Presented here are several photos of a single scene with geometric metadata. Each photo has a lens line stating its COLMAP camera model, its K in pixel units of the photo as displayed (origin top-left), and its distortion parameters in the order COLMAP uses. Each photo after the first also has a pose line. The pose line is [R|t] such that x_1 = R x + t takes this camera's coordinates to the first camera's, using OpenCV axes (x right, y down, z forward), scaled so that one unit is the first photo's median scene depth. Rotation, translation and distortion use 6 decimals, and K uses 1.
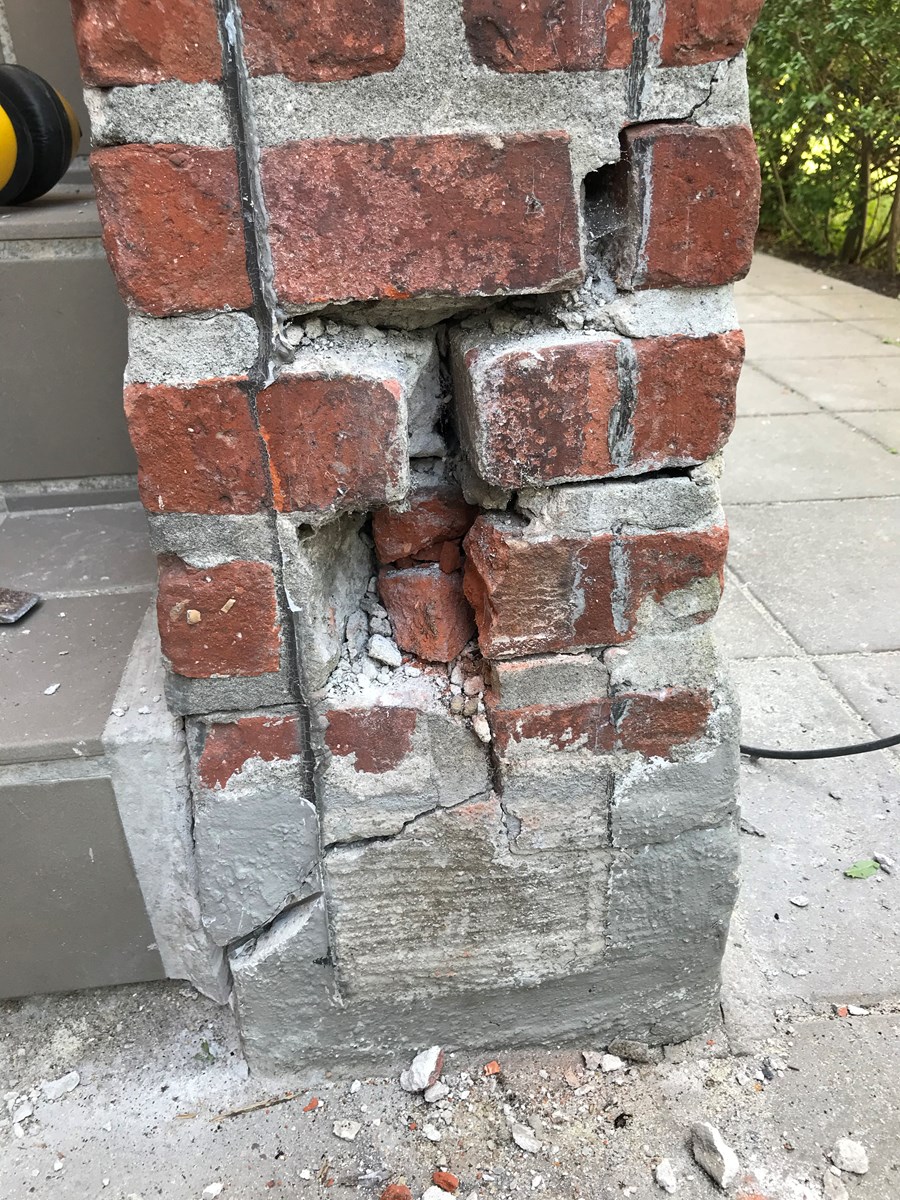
lens RADIAL K [[989.8, 0, 511.5], [0, 989.8, 602.2], [0, 0, 1]] dist [0.022911, -0.031256]
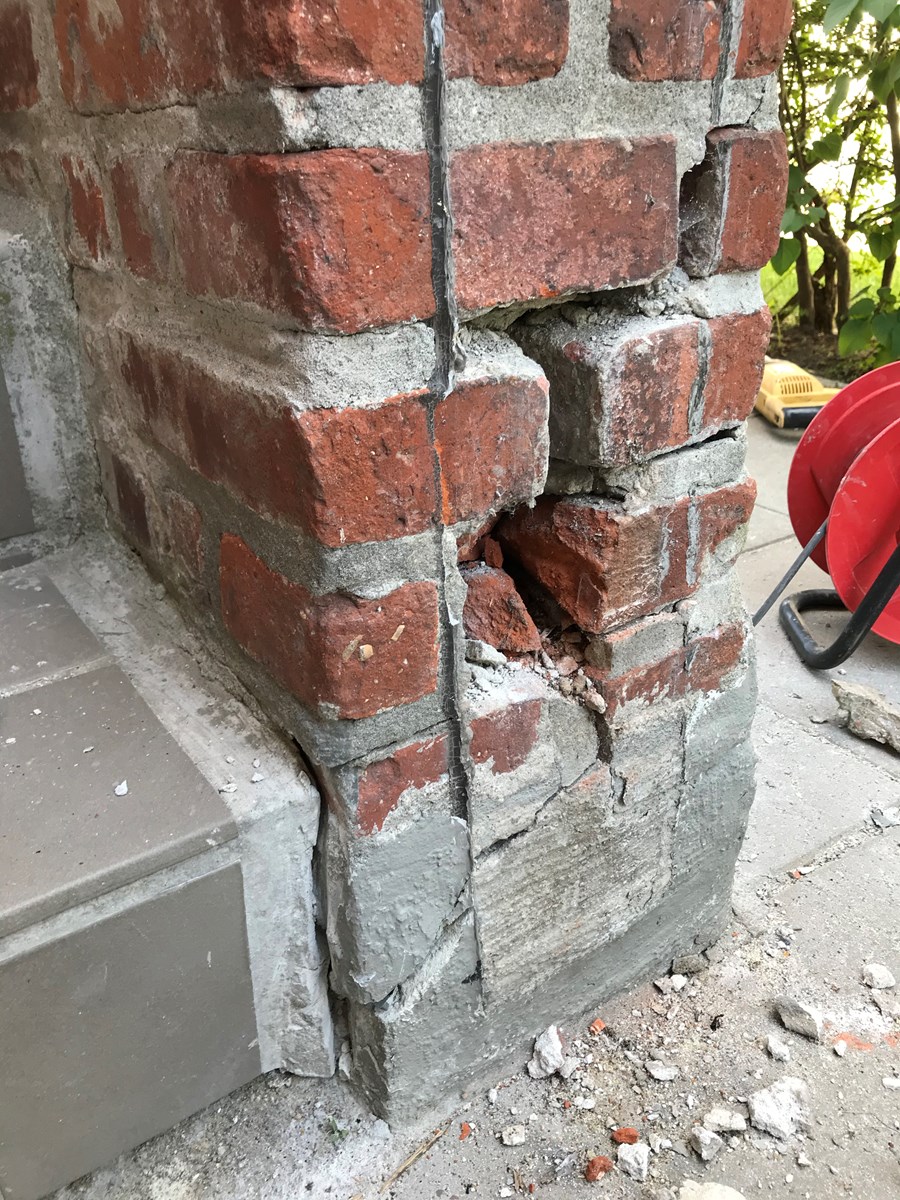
lens RADIAL K [[989.8, 0, 450.0], [0, 989.8, 600.1], [0, 0, 1]] dist [0.022911, -0.031256]
pose [[0.880384, -0.200664, 0.429718, -0.642071], [0.203947, 0.978207, 0.038953, -0.054102], [-0.428169, 0.053346, 0.902123, 0.119799]]
